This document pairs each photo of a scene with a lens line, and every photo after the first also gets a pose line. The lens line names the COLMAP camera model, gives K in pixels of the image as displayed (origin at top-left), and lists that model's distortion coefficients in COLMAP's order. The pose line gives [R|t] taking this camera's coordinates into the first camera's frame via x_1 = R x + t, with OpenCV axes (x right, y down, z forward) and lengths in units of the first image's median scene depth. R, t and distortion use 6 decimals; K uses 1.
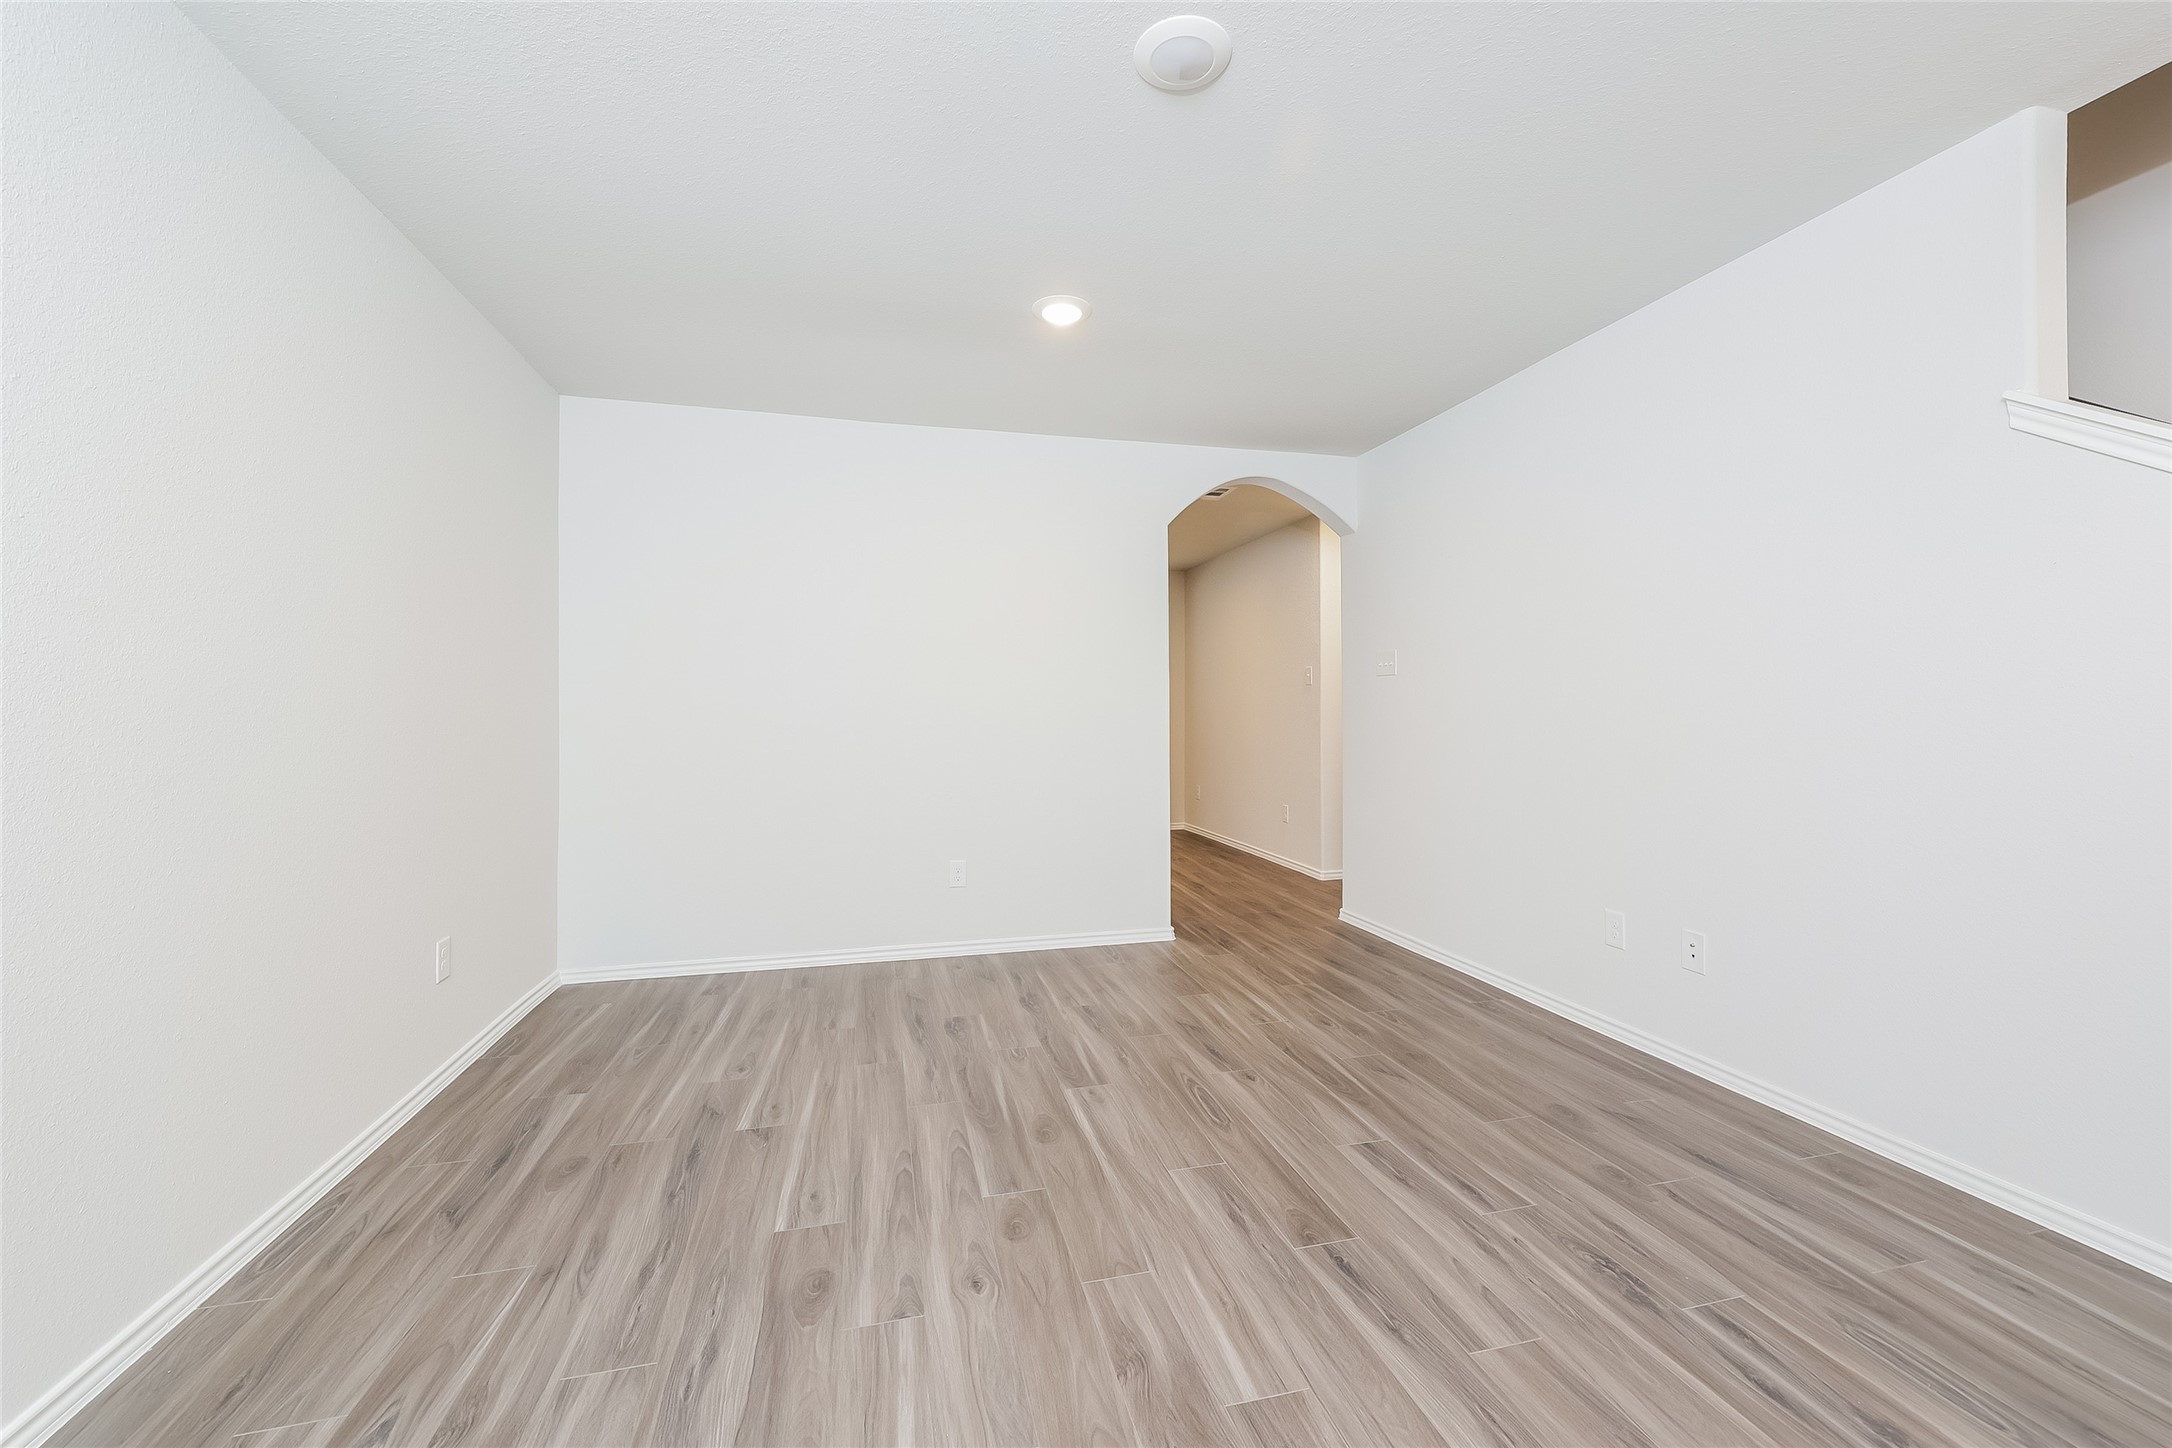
lens RADIAL K [[877.1, 0, 1087.1], [0, 877.1, 716.3], [0, 0, 1]] dist [-0.001454, -0.000068]
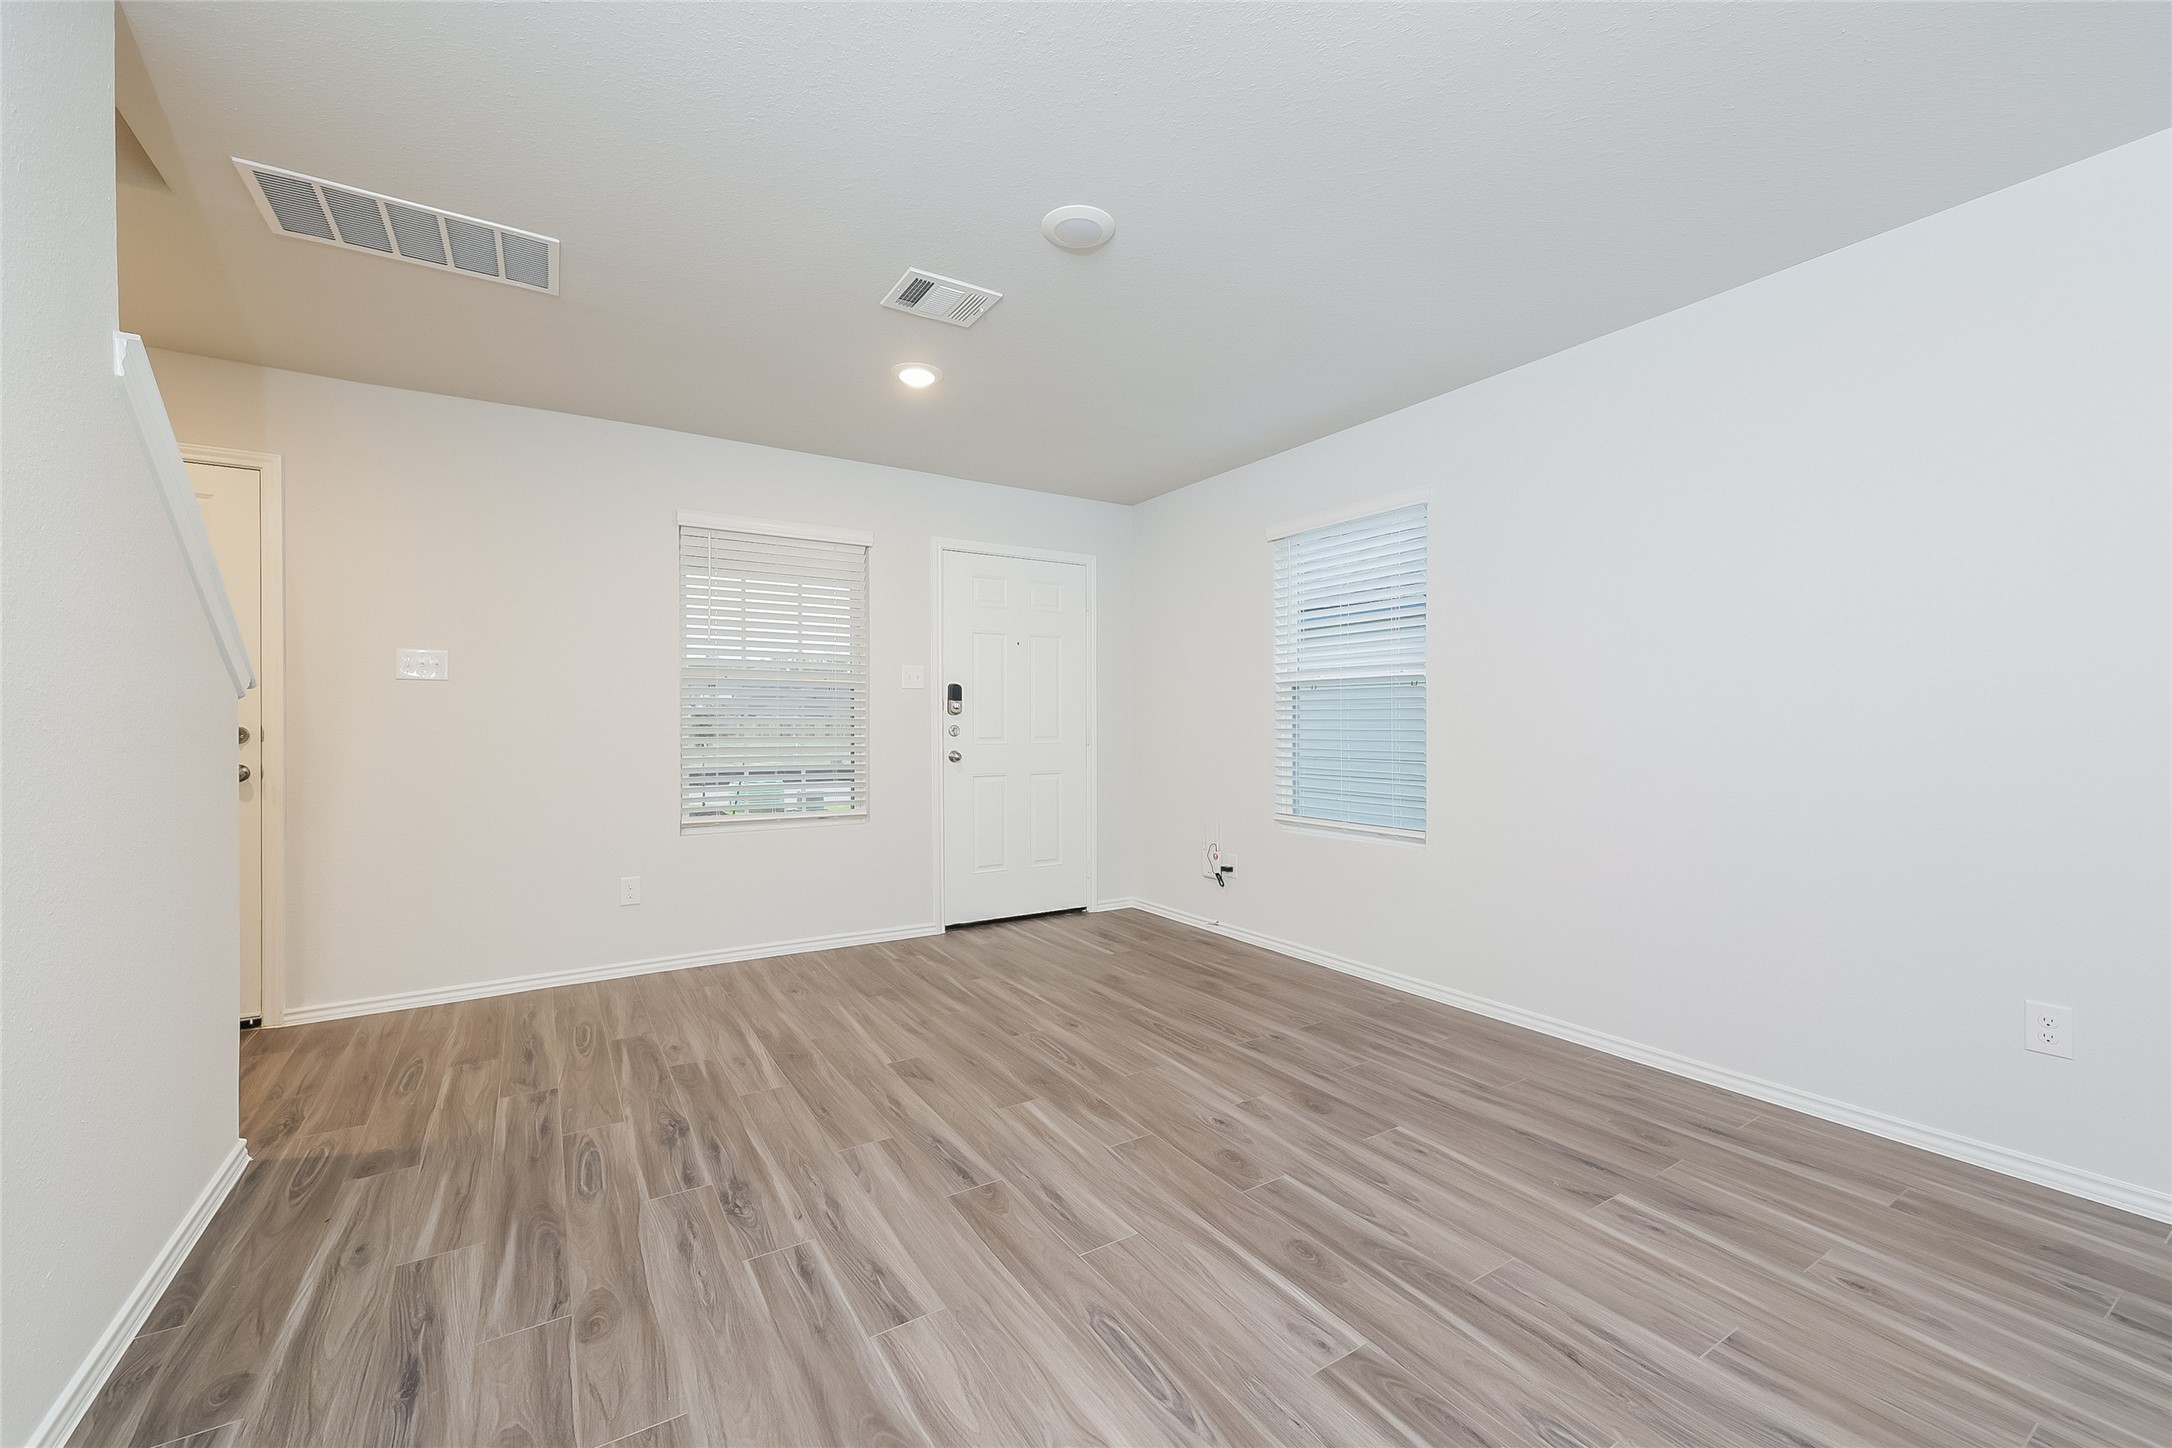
lens RADIAL K [[877.1, 0, 1086.5], [0, 877.1, 722.8], [0, 0, 1]] dist [-0.001454, -0.000068]
pose [[-0.950112, 0.008659, -0.311789, 0.453419], [0.006542, 0.999948, 0.007836, -0.014634], [0.311840, 0.005405, -0.950119, 1.988892]]
